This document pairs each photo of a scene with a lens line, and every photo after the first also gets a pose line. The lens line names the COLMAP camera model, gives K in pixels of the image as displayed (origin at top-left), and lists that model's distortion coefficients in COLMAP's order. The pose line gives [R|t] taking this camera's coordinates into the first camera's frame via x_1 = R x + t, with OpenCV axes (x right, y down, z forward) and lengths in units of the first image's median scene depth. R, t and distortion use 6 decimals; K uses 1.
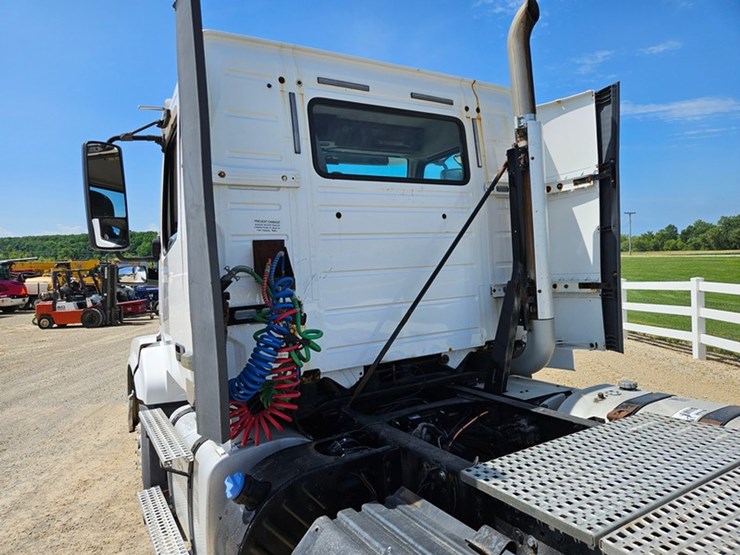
lens RADIAL K [[492.7, 0, 358.3], [0, 492.7, 273.8], [0, 0, 1]] dist [0.072953, -0.057770]
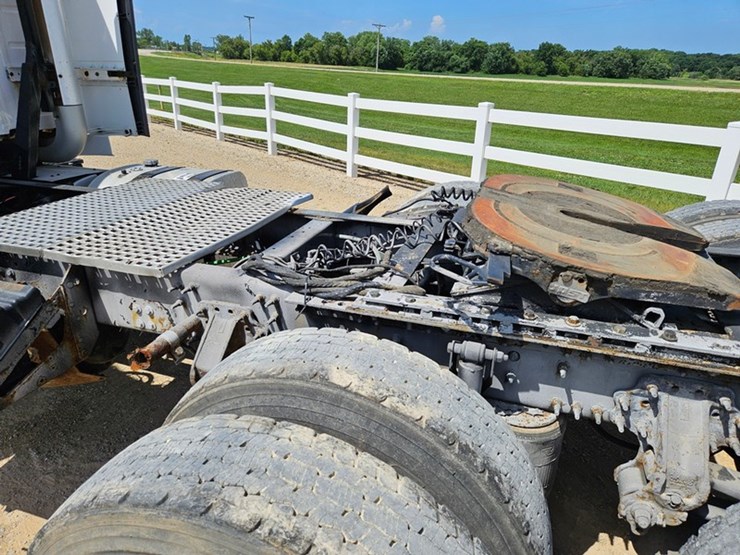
lens RADIAL K [[492.7, 0, 376.2], [0, 492.7, 270.7], [0, 0, 1]] dist [0.072953, -0.057770]
pose [[0.750732, -0.193518, 0.631627, 0.118350], [-0.045219, 0.938835, 0.341387, 0.026568], [-0.659057, -0.284852, 0.696062, -0.244111]]
